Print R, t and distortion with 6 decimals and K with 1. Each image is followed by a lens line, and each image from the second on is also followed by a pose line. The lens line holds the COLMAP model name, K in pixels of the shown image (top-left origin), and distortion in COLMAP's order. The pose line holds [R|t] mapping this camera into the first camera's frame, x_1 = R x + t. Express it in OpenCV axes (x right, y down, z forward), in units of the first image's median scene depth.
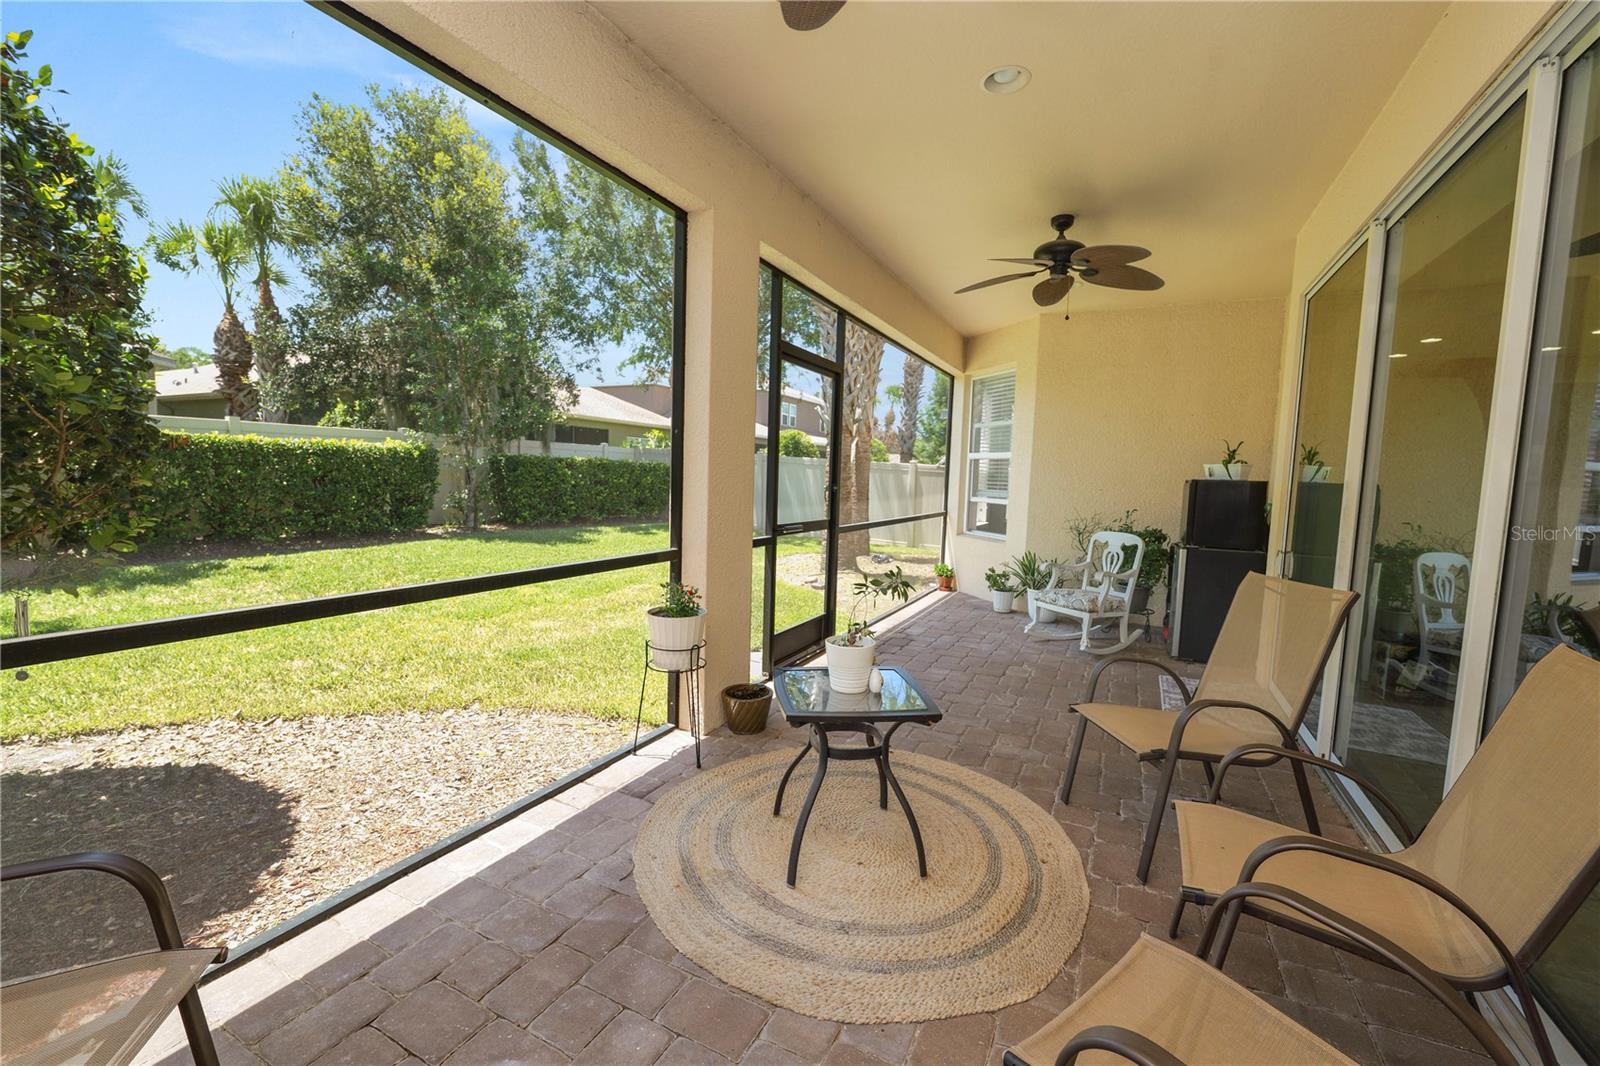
lens RADIAL K [[648.9, 0, 812.2], [0, 648.9, 531.4], [0, 0, 1]] dist [-0.011492, 0.000233]
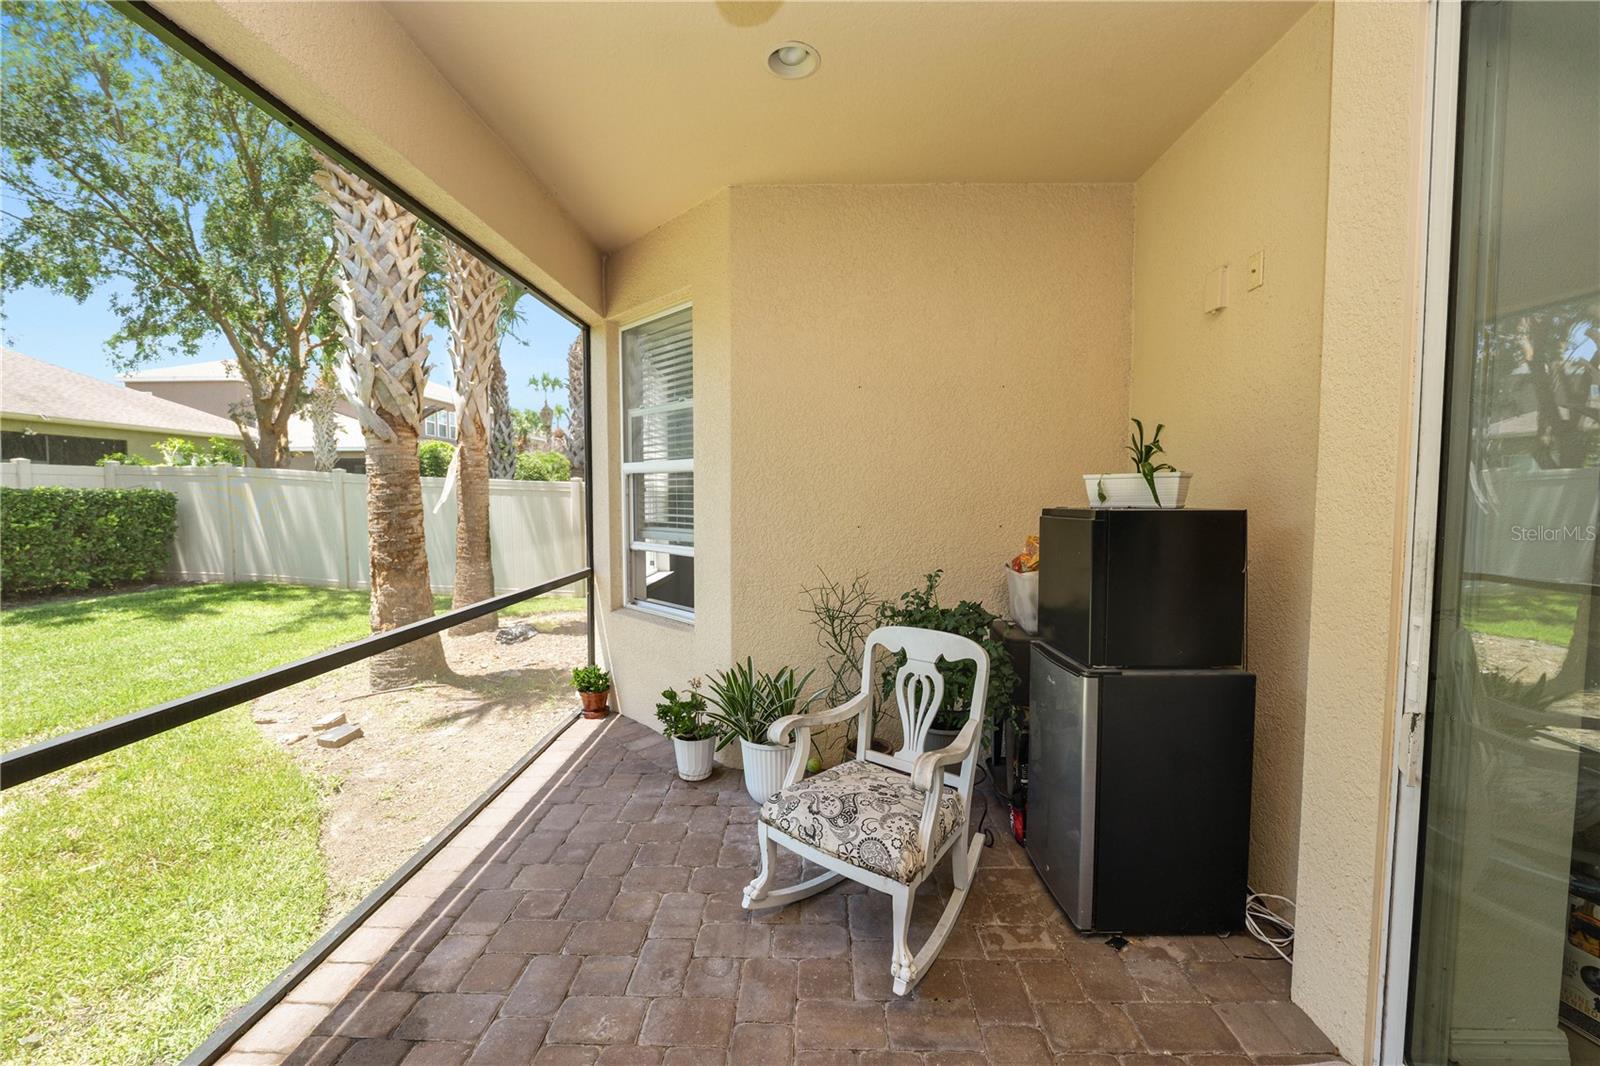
lens RADIAL K [[648.9, 0, 800.4], [0, 648.9, 531.1], [0, 0, 1]] dist [-0.011492, 0.000233]
pose [[0.909761, -0.056252, 0.411304, 0.157652], [0.065420, 0.997824, -0.008236, -0.051050], [-0.409945, 0.034401, 0.911461, 0.463051]]
